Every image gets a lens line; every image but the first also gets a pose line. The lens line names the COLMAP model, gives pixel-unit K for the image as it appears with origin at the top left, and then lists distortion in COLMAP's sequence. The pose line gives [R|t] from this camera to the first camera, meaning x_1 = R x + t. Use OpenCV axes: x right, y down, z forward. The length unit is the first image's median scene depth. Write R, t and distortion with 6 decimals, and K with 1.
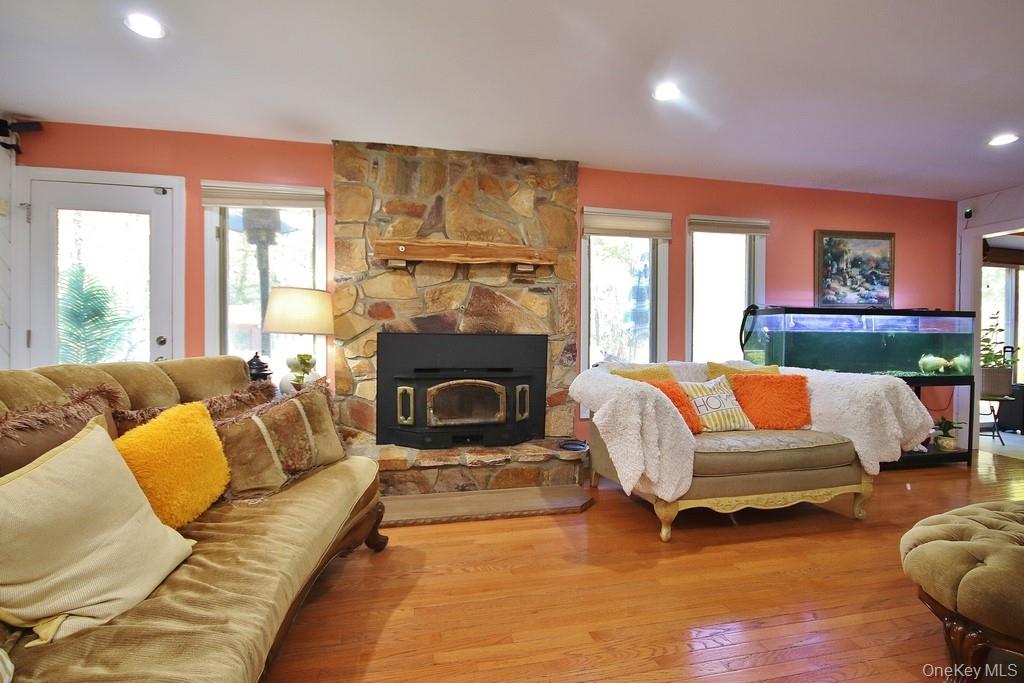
lens RADIAL K [[471.4, 0, 515.7], [0, 471.4, 342.7], [0, 0, 1]] dist [-0.003298, -0.004199]
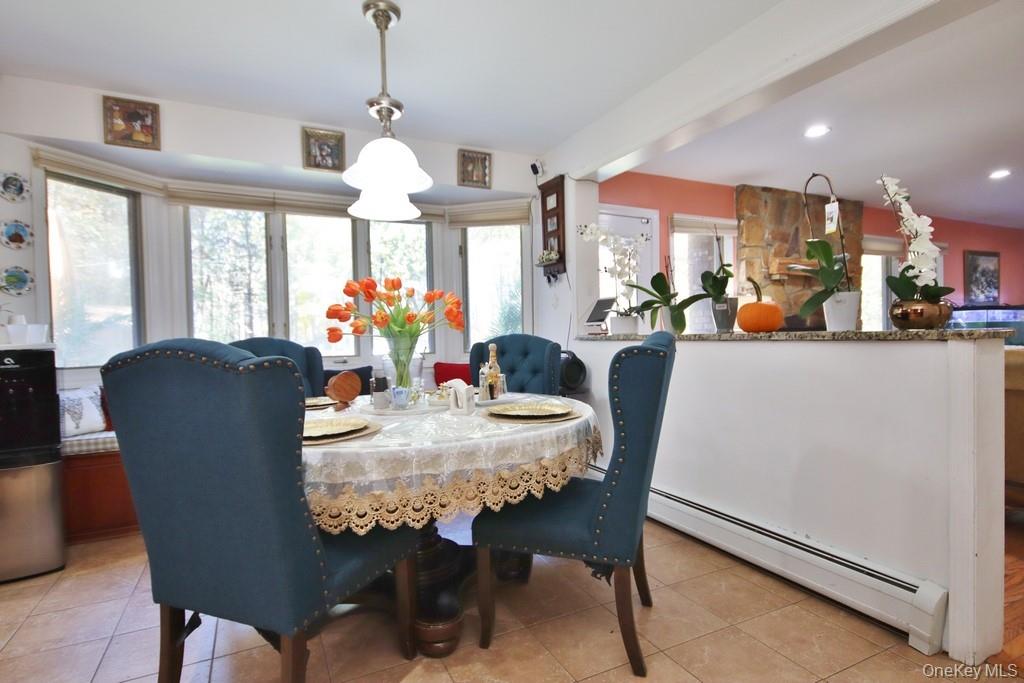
lens RADIAL K [[528.7, 0, 511.8], [0, 528.7, 347.4], [0, 0, 1]] dist [0.013679, -0.001593]
pose [[0.968875, -0.031748, 0.245505, -1.333789], [0.030117, 0.999492, 0.010395, -0.005965], [-0.245710, -0.002678, 0.969340, -0.274665]]
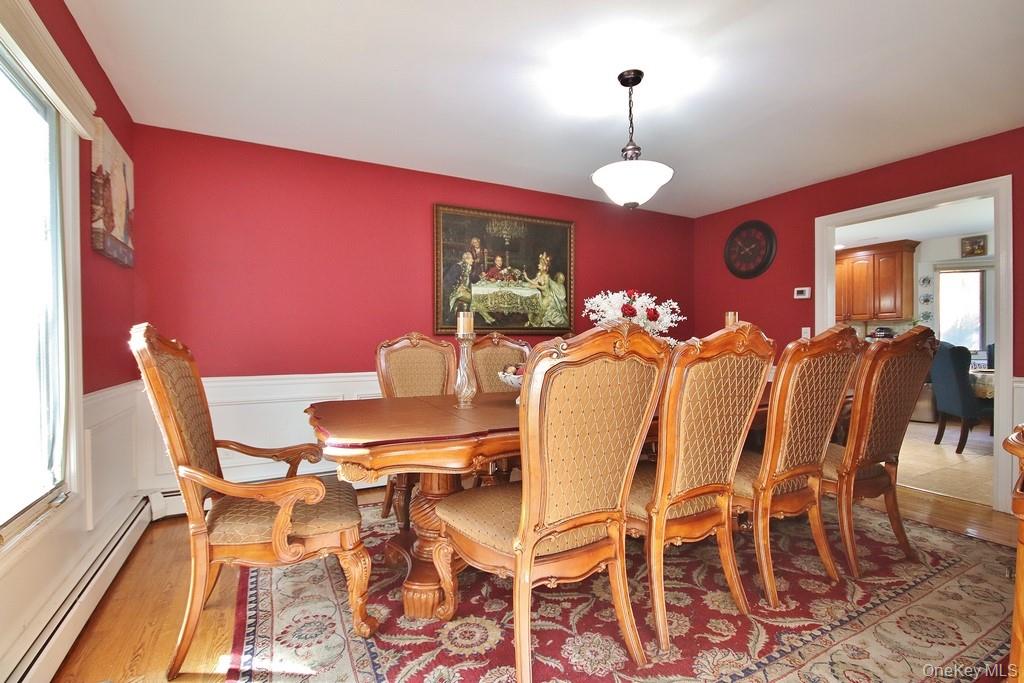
lens RADIAL K [[471.4, 0, 513.2], [0, 471.4, 342.0], [0, 0, 1]] dist [-0.003298, -0.004199]
pose [[0.261377, -0.002762, -0.965233, -0.485484], [-0.006884, 0.999965, -0.004725, 0.000149], [0.965212, 0.007880, 0.261349, -1.380887]]
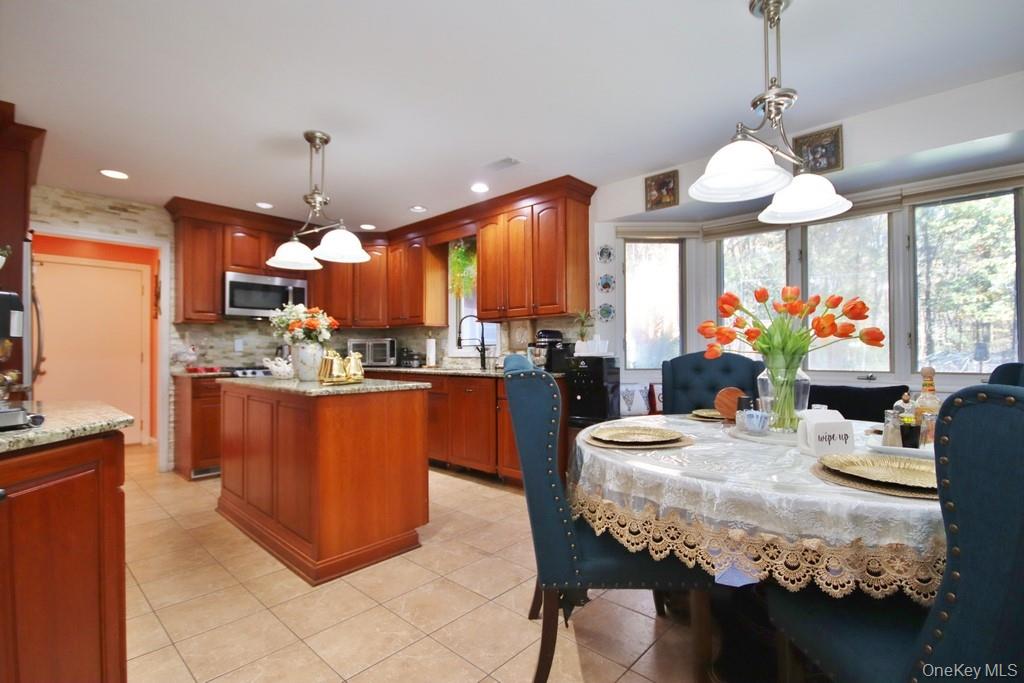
lens RADIAL K [[471.4, 0, 514.7], [0, 471.4, 343.9], [0, 0, 1]] dist [-0.003298, -0.004199]
pose [[0.575410, -0.024111, -0.817510, -1.061021], [-0.001896, 0.999523, -0.030813, -0.009958], [0.817863, 0.019280, 0.575090, -0.138170]]
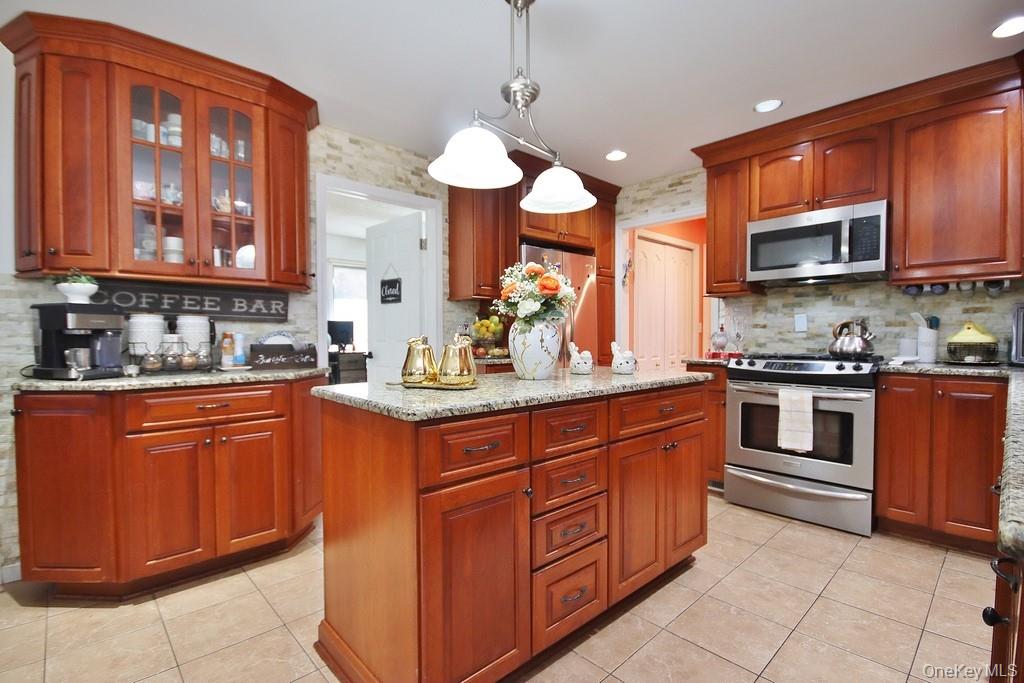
lens RADIAL K [[471.4, 0, 517.9], [0, 471.4, 347.2], [0, 0, 1]] dist [-0.003298, -0.004199]
pose [[-0.853807, 0.010105, -0.520492, -1.671084], [-0.008691, 0.999396, 0.033660, -0.024530], [0.520517, 0.033263, -0.853203, 0.514004]]
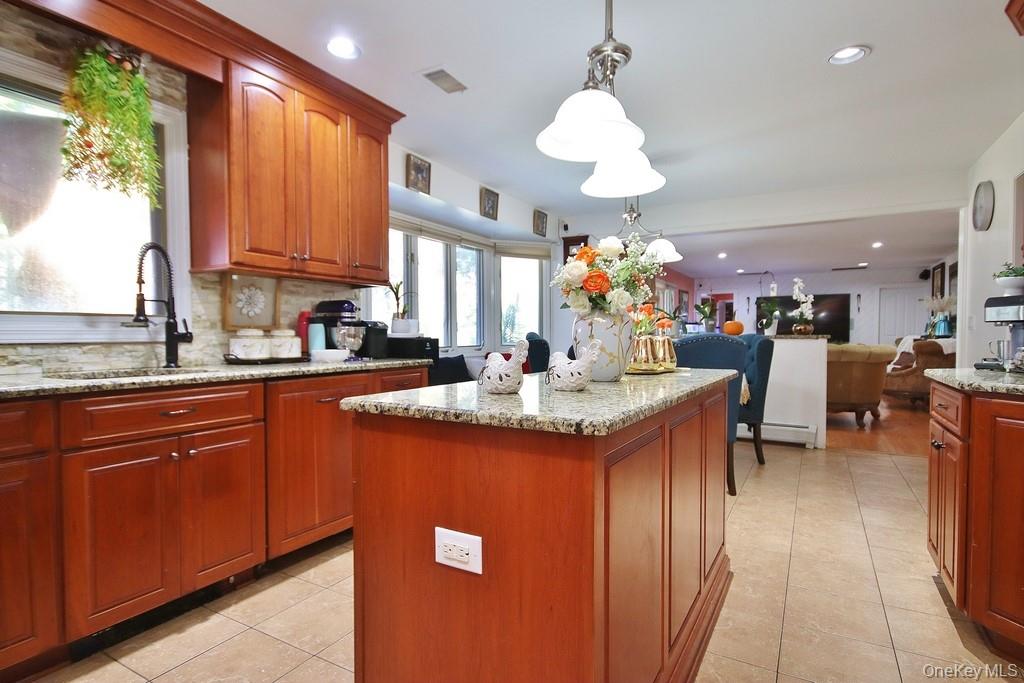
lens RADIAL K [[528.7, 0, 515.3], [0, 528.7, 344.1], [0, 0, 1]] dist [0.013679, -0.001593]
pose [[0.666719, -0.021905, 0.744987, -2.425803], [0.015900, 0.999759, 0.015167, -0.014278], [-0.745140, 0.001733, 0.666906, -0.236695]]
